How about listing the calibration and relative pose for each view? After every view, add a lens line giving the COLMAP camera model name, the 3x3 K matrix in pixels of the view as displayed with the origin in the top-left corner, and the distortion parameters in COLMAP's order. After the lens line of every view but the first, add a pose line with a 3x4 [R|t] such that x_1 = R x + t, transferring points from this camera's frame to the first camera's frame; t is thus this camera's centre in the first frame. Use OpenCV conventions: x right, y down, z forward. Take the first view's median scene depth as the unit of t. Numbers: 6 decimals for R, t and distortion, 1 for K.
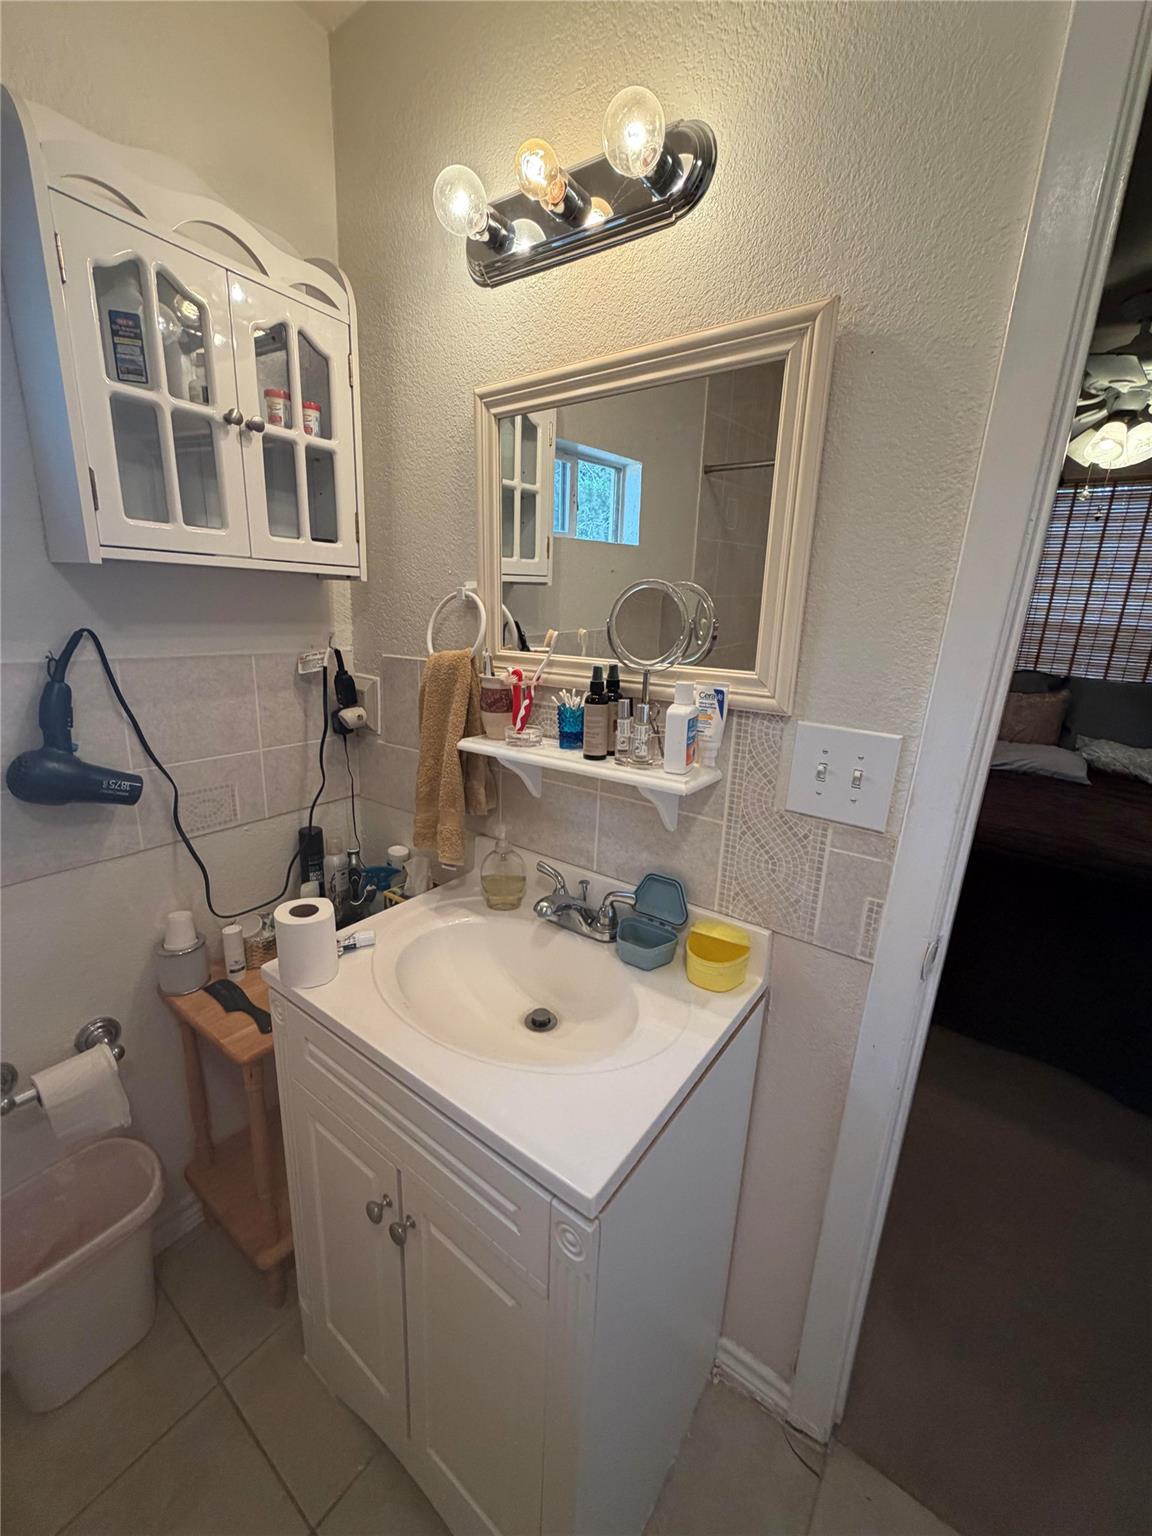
lens RADIAL K [[614.0, 0, 573.8], [0, 614.0, 768.7], [0, 0, 1]] dist [0.000817, -0.000281]
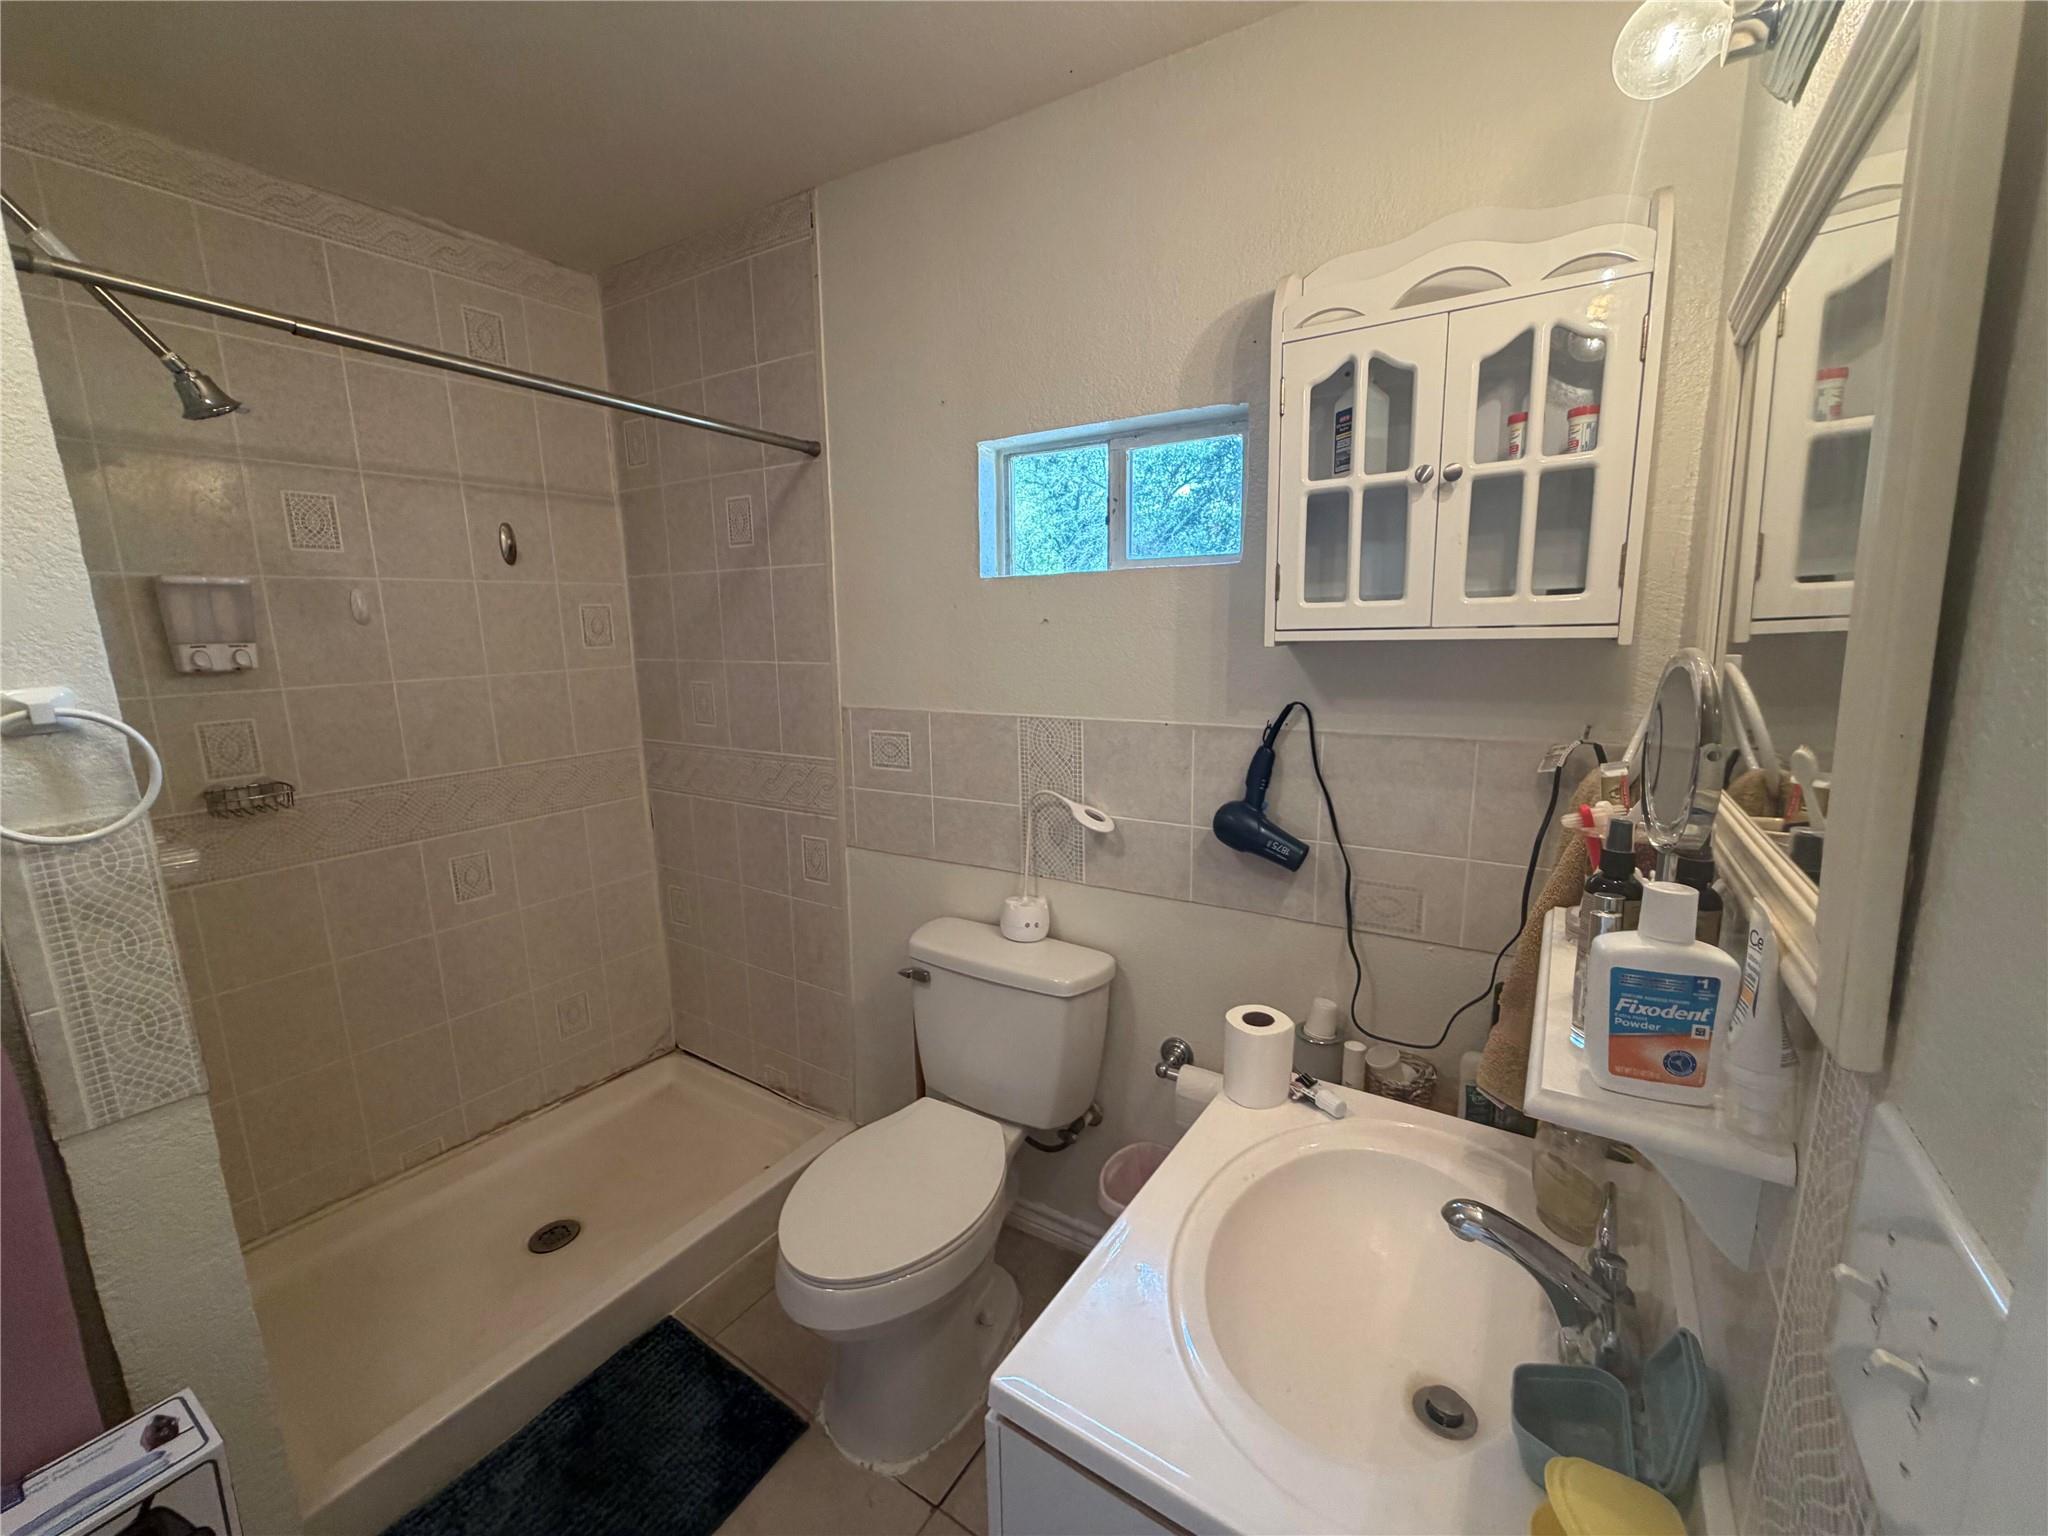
lens RADIAL K [[818.7, 0, 1025.8], [0, 818.7, 772.9], [0, 0, 1]] dist [0.000817, -0.000281]
pose [[0.051782, 0.126938, -0.990558, 0.572952], [-0.238805, 0.964687, 0.111139, -0.141832], [0.969686, 0.230796, 0.080267, 0.413334]]
